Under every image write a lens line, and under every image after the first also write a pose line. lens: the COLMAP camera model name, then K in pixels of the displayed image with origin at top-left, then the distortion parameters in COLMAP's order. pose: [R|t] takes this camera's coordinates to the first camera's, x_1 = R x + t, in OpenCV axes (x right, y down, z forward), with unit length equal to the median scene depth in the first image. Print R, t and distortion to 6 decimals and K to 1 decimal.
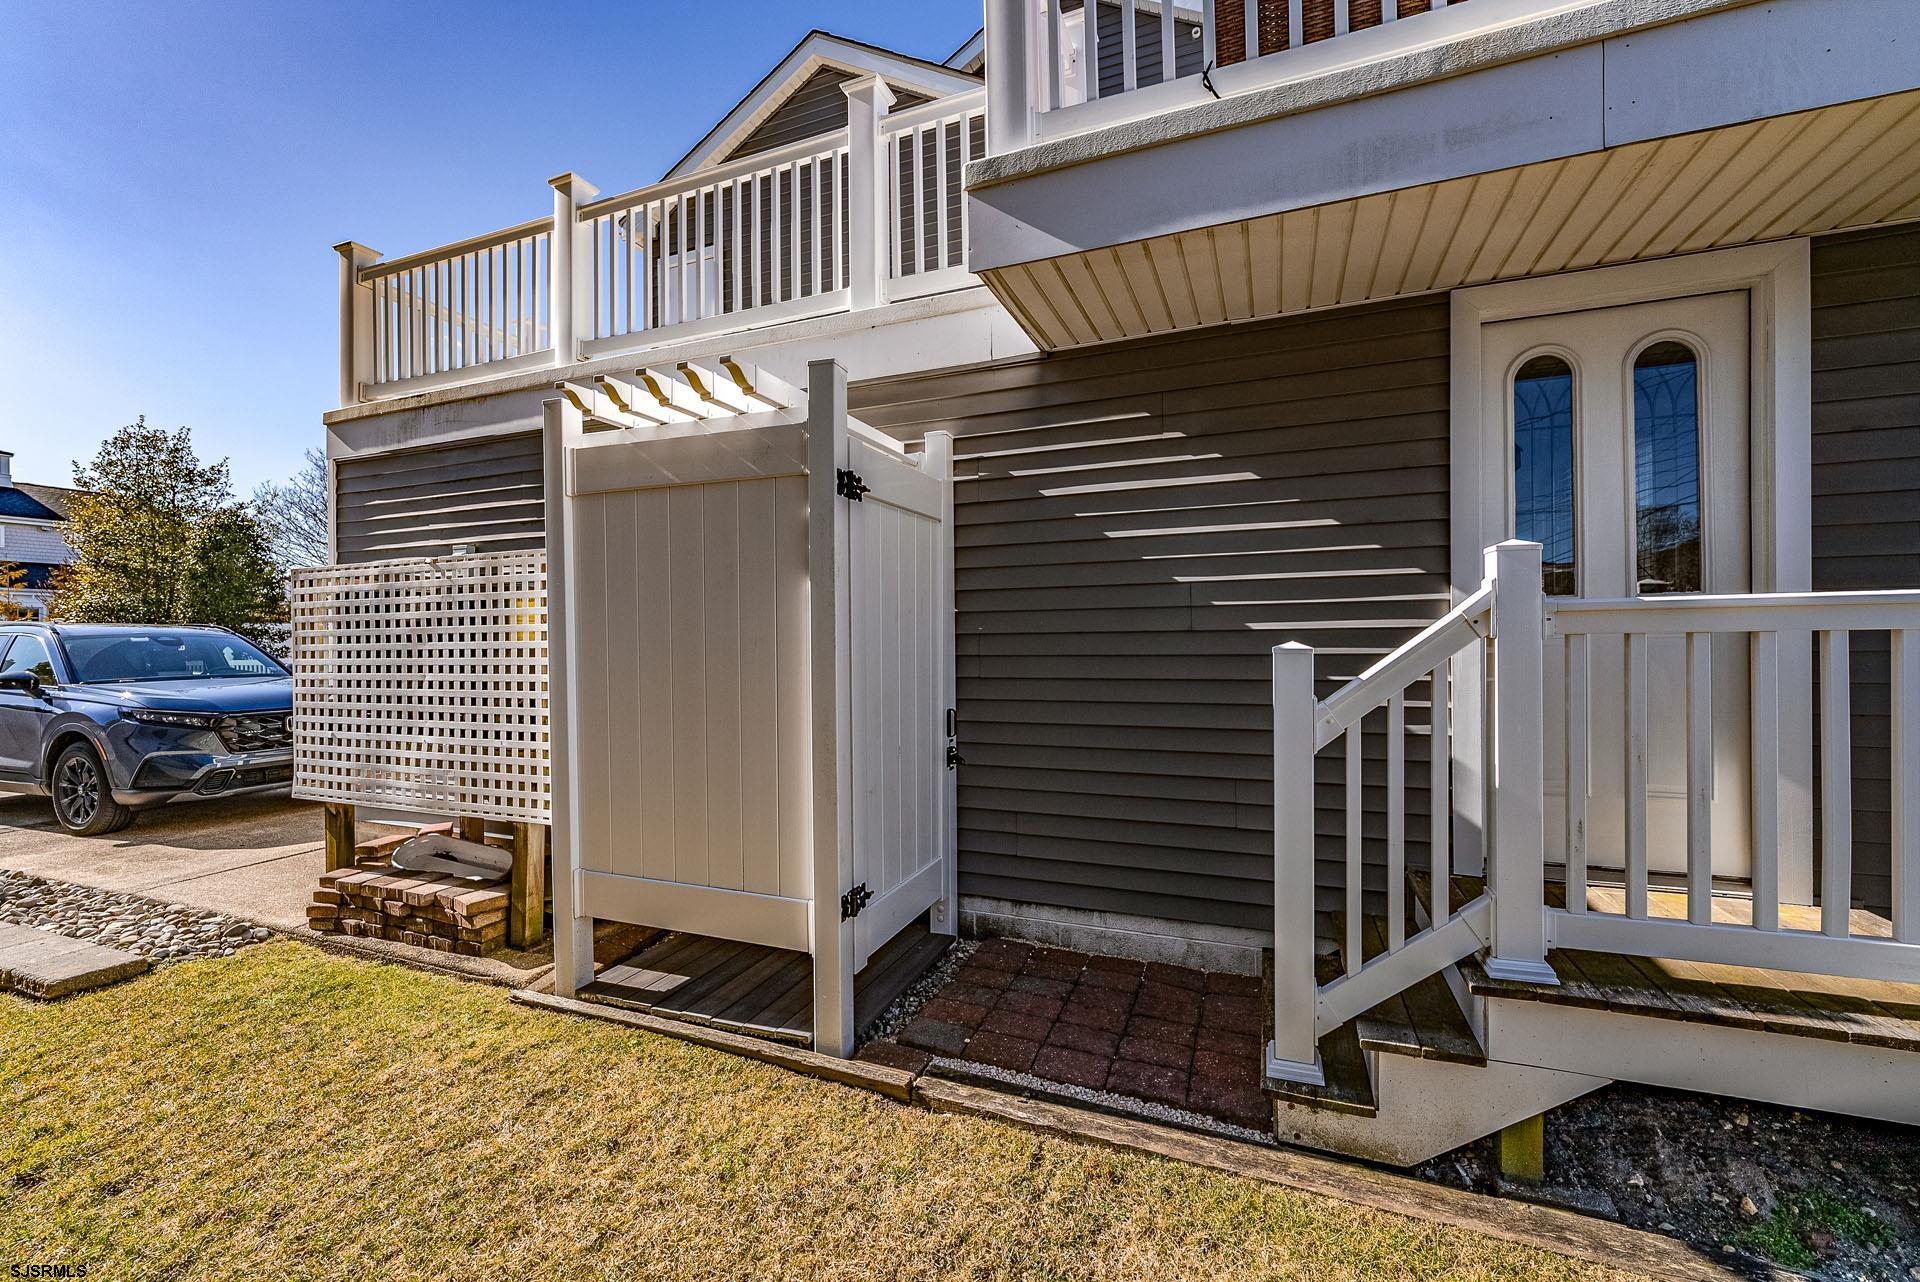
lens RADIAL K [[776.7, 0, 960.0], [0, 776.7, 641.0], [0, 0, 1]] dist [0.002987, 0.000180]
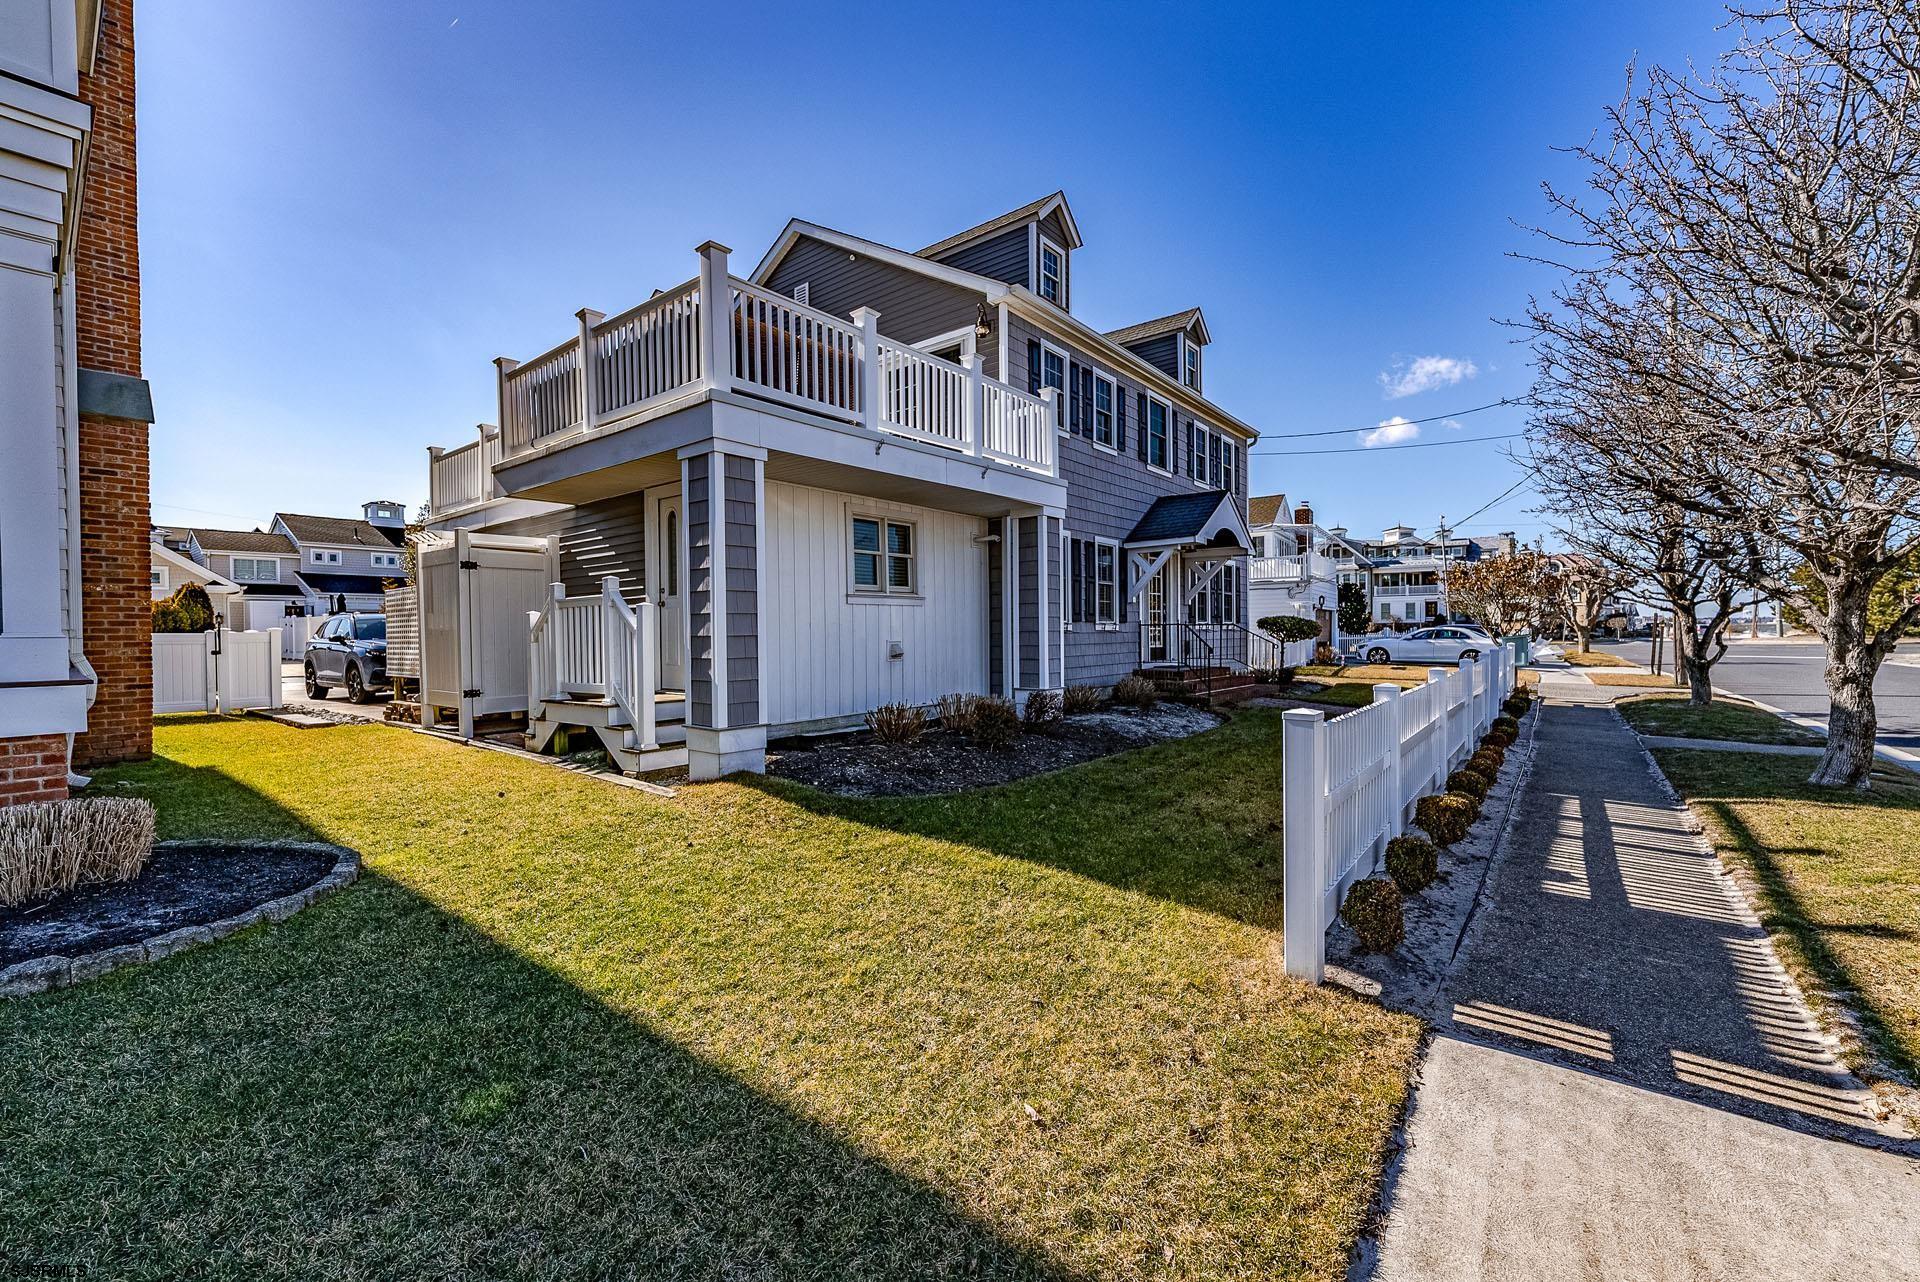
lens RADIAL K [[776.7, 0, 960.0], [0, 776.7, 641.0], [0, 0, 1]] dist [0.002987, 0.000180]
pose [[0.958872, 0.000012, -0.283839, 2.149018], [0.003478, 0.999924, 0.011789, 0.069565], [0.283817, -0.012292, 0.958800, -1.207572]]
